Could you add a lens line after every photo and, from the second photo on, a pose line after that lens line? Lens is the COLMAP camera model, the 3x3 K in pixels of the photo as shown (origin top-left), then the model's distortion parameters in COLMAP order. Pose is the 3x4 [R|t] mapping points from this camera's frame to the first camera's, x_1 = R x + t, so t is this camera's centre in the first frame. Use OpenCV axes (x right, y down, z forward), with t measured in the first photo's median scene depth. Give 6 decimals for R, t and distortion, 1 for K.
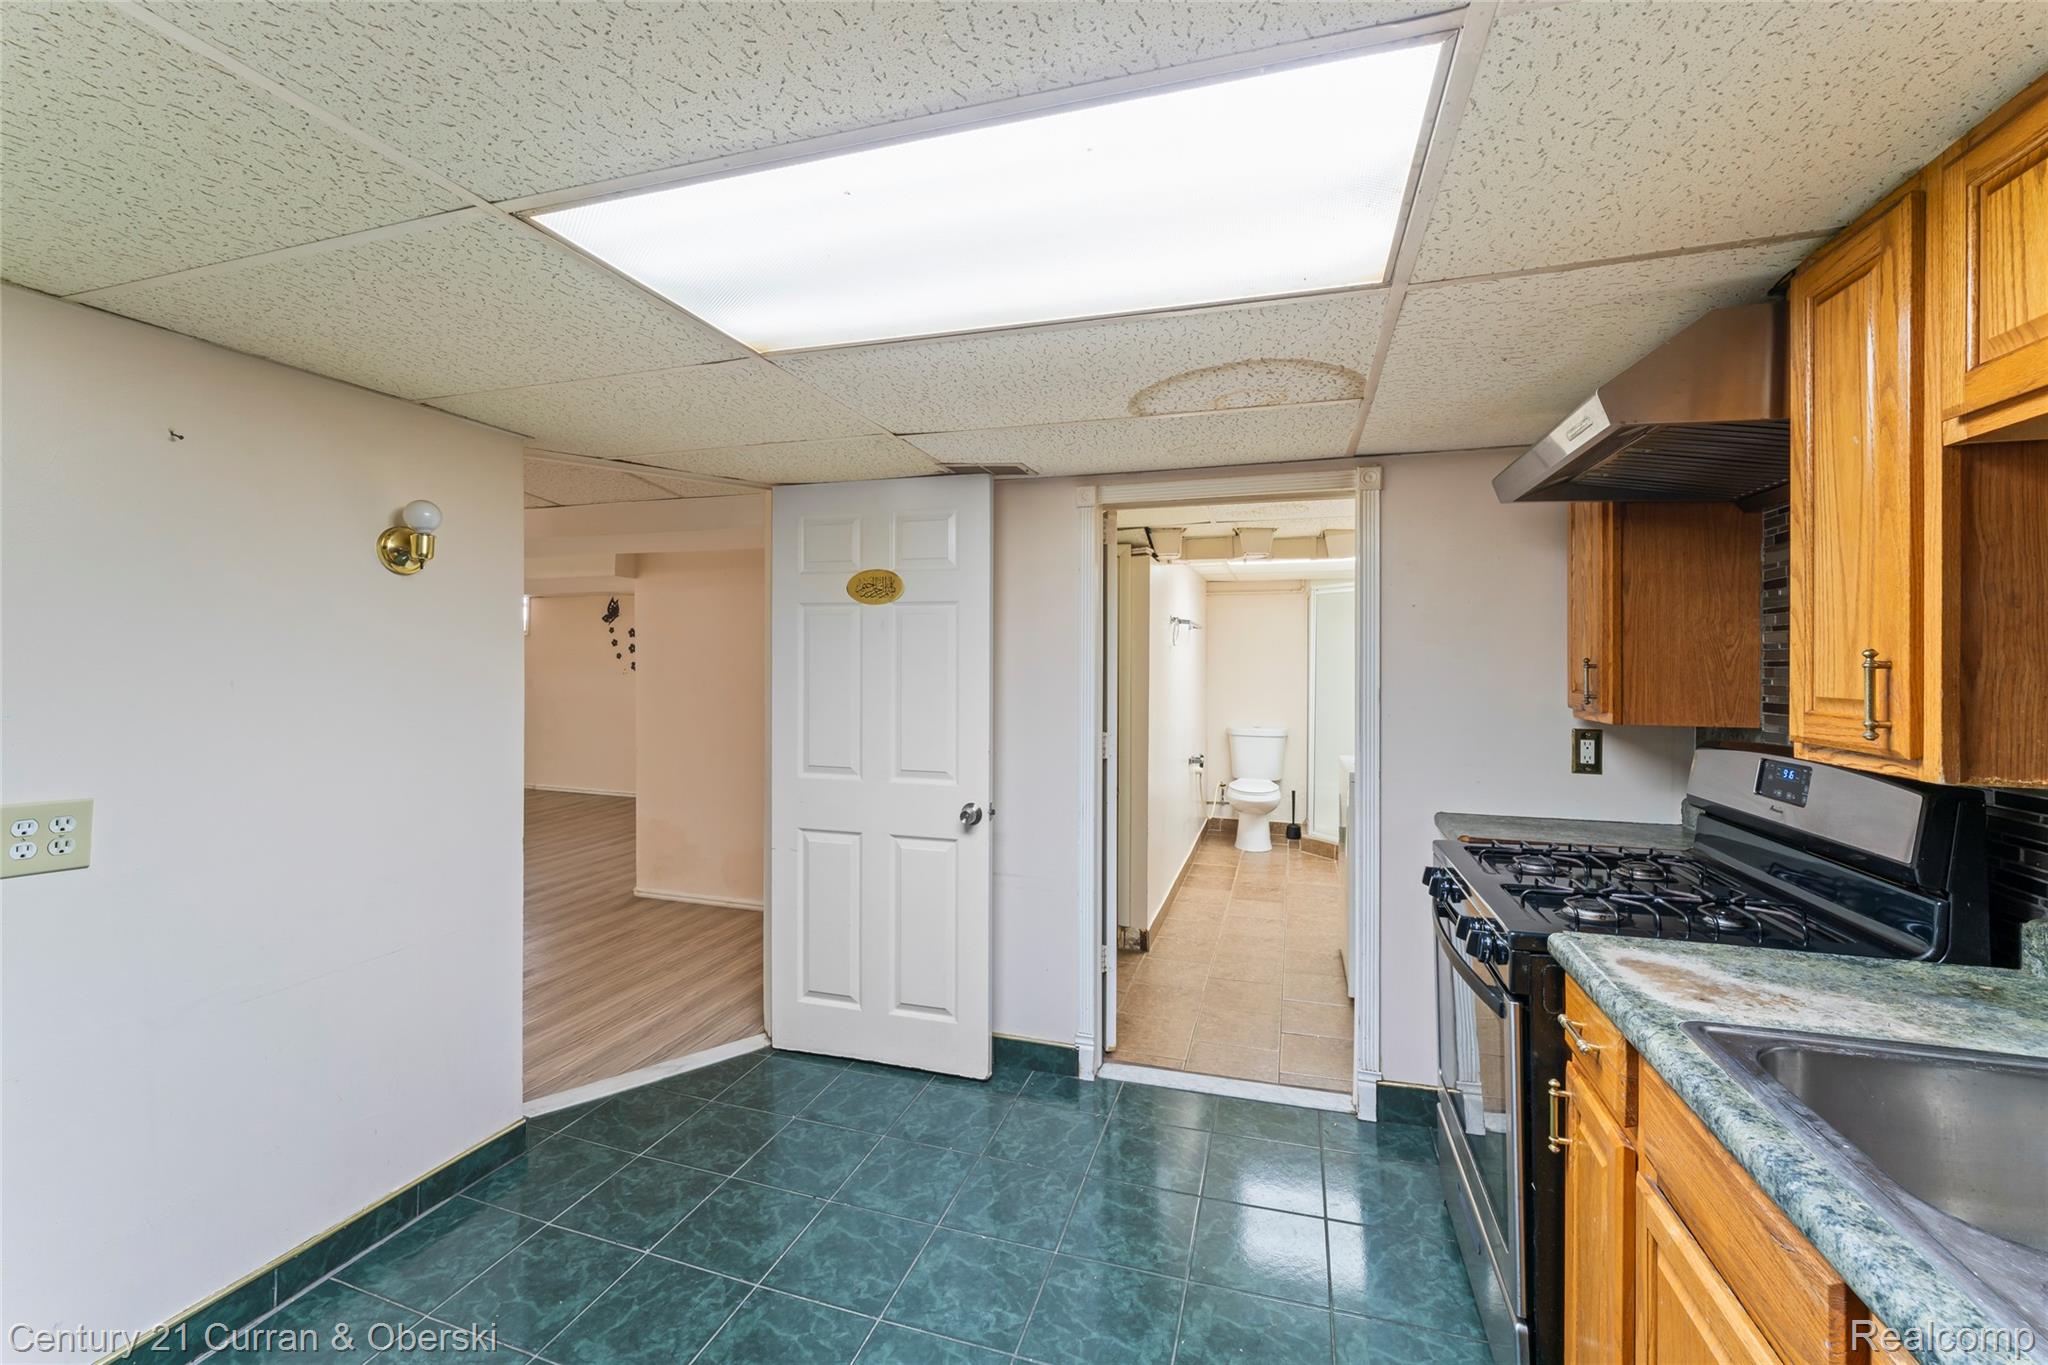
lens RADIAL K [[818.0, 0, 1013.0], [0, 818.0, 660.5], [0, 0, 1]] dist [-0.001698, -0.000003]
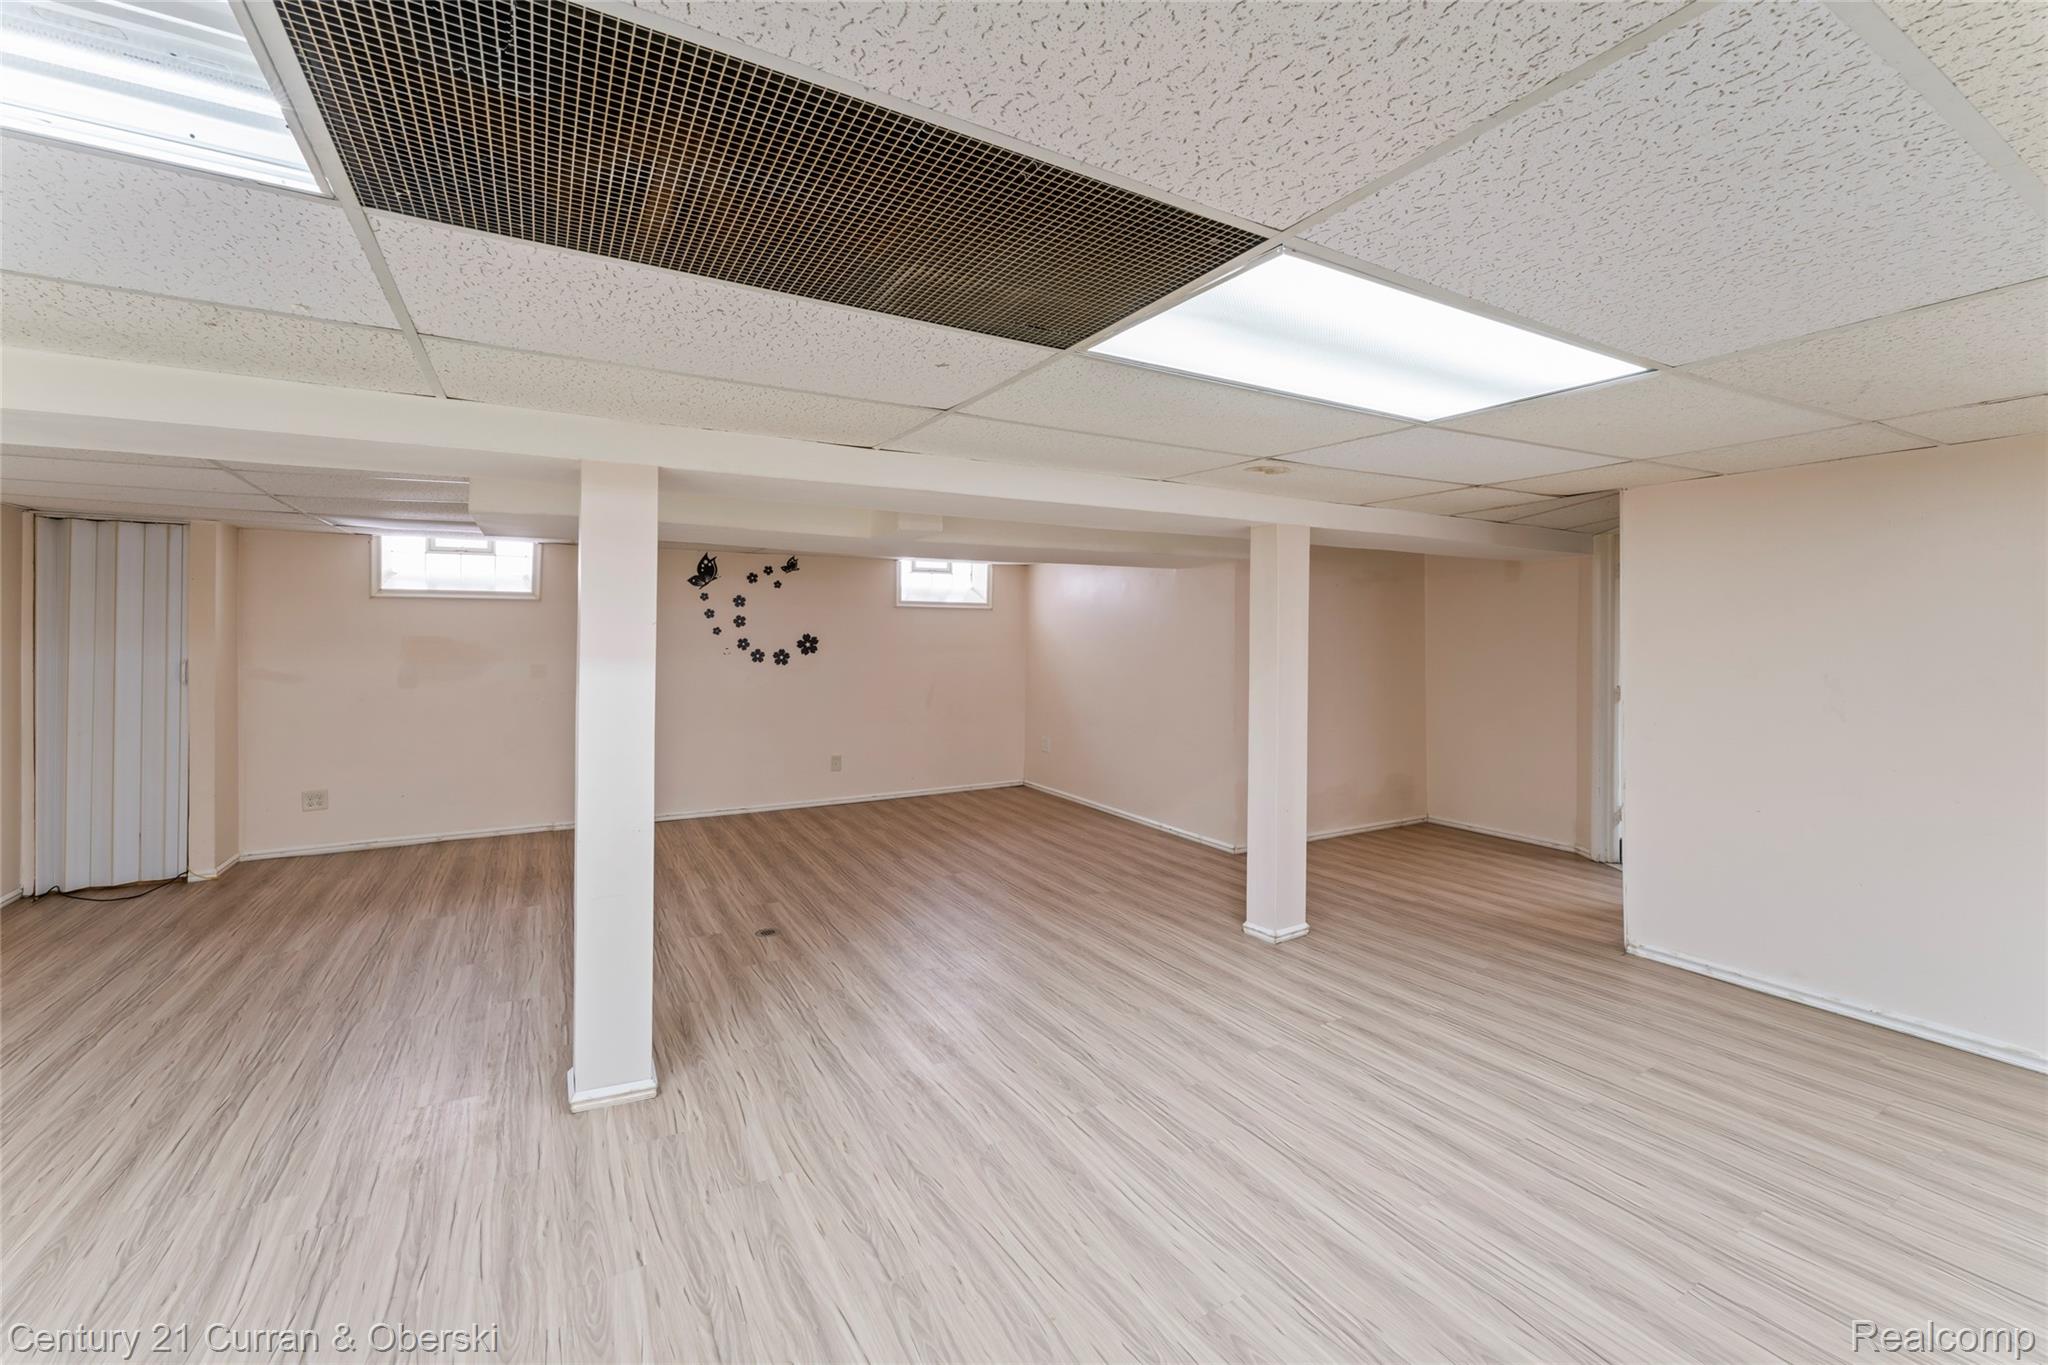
lens RADIAL K [[837.7, 0, 1024.4], [0, 837.7, 626.0], [0, 0, 1]] dist [-0.002950, 0.000251]
pose [[0.658388, 0.001058, 0.752678, -0.744229], [-0.000281, 0.999999, -0.001159, -0.008211], [-0.752679, 0.000552, 0.658388, 0.238539]]
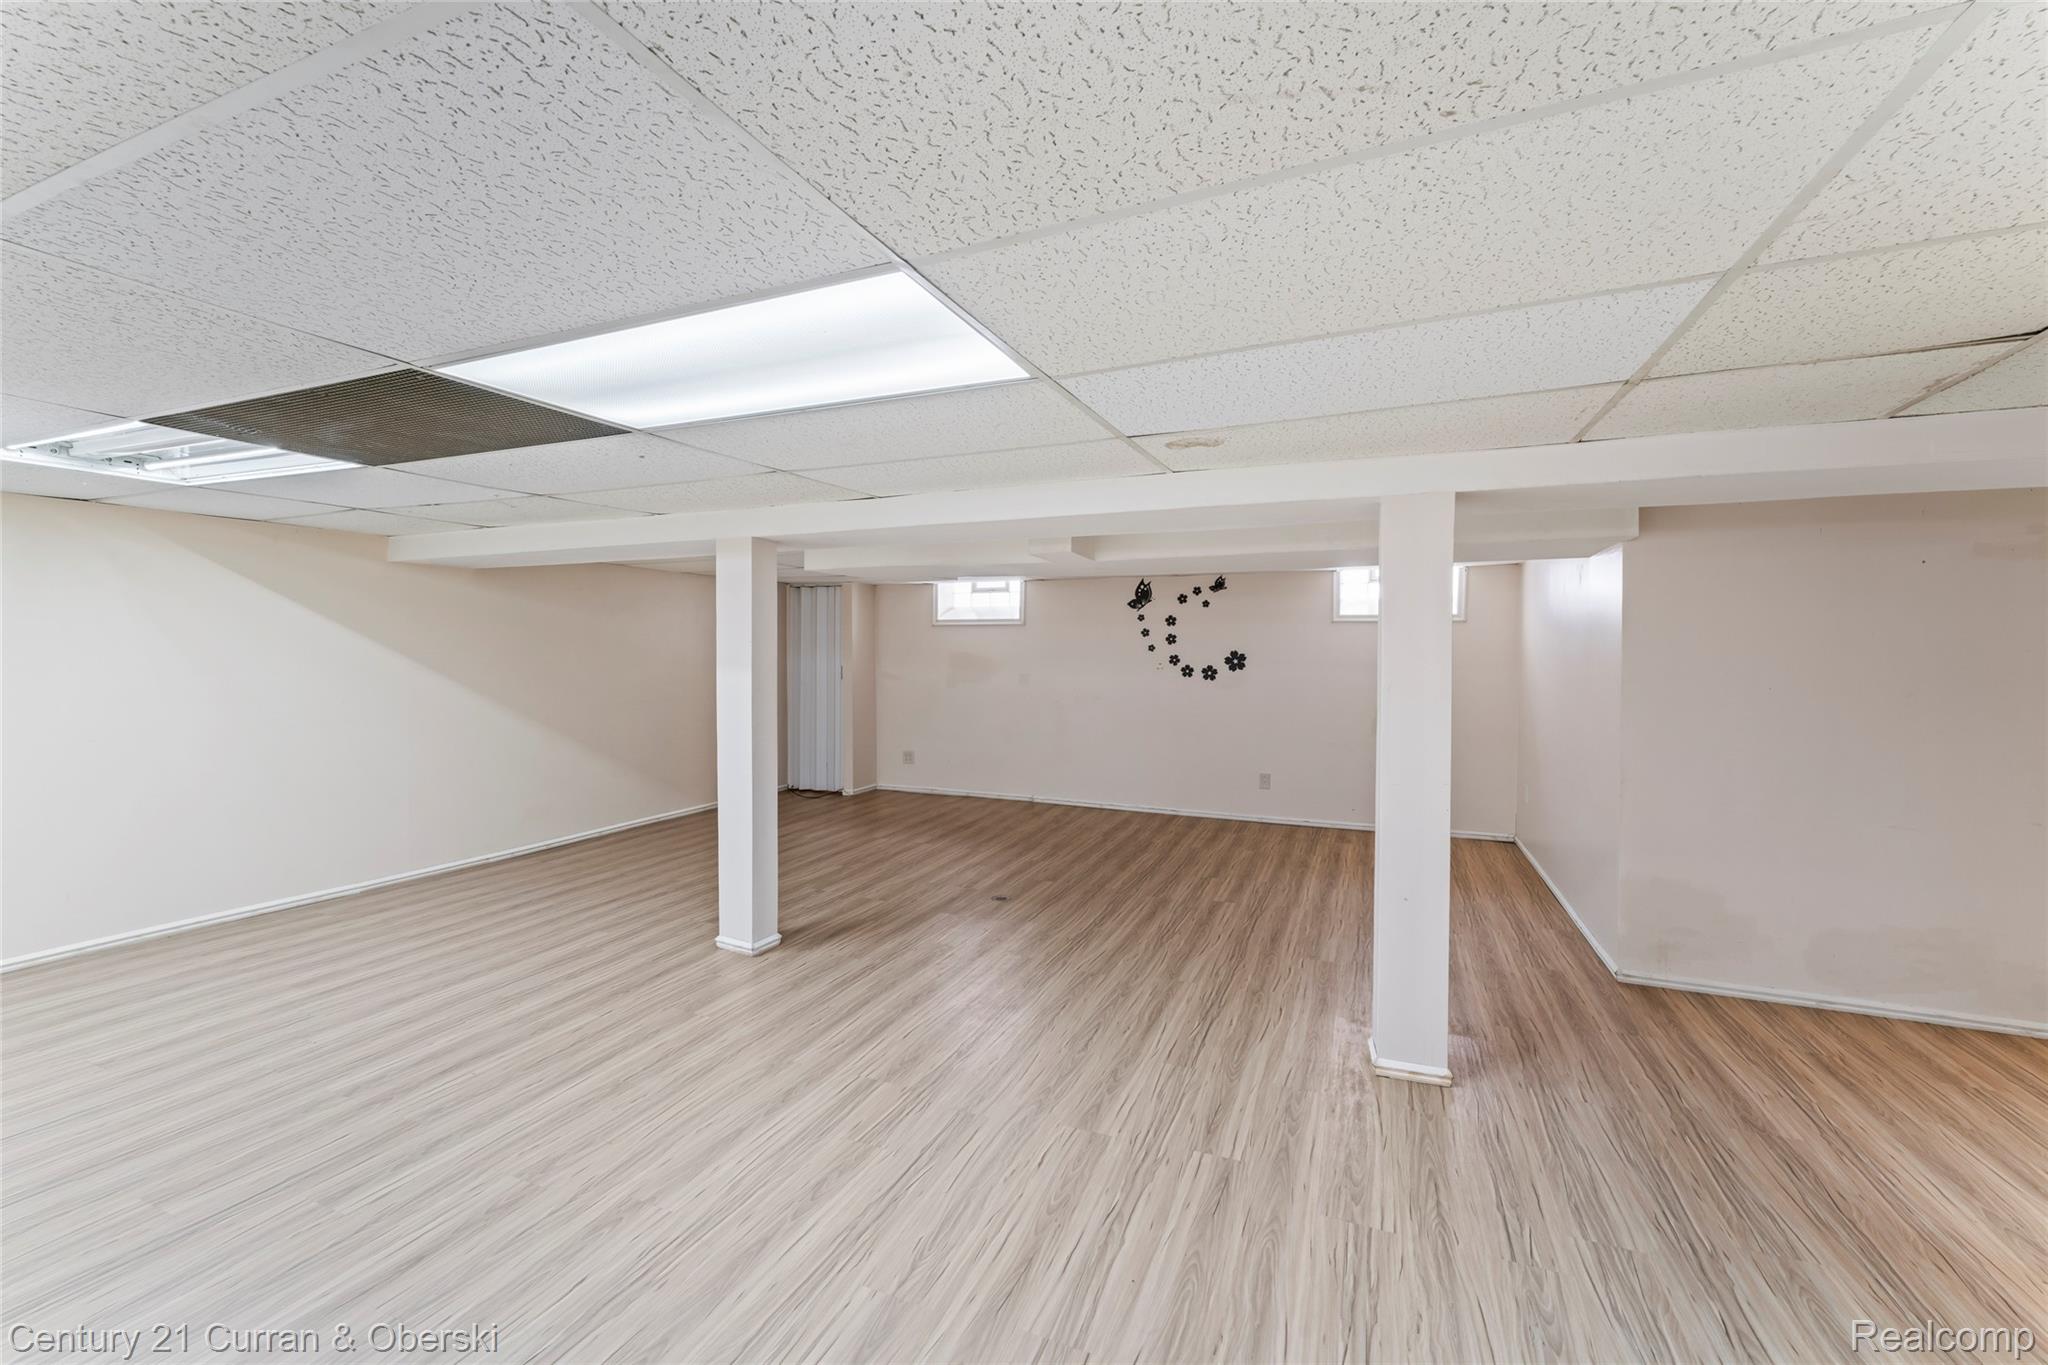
lens RADIAL K [[830.7, 0, 1029.0], [0, 830.7, 647.1], [0, 0, 1]] dist [-0.007333, -0.000061]
pose [[0.997729, -0.003896, -0.067248, -0.468088], [0.003827, 0.999992, -0.001158, -0.005323], [0.067252, 0.000898, 0.997736, 0.118593]]
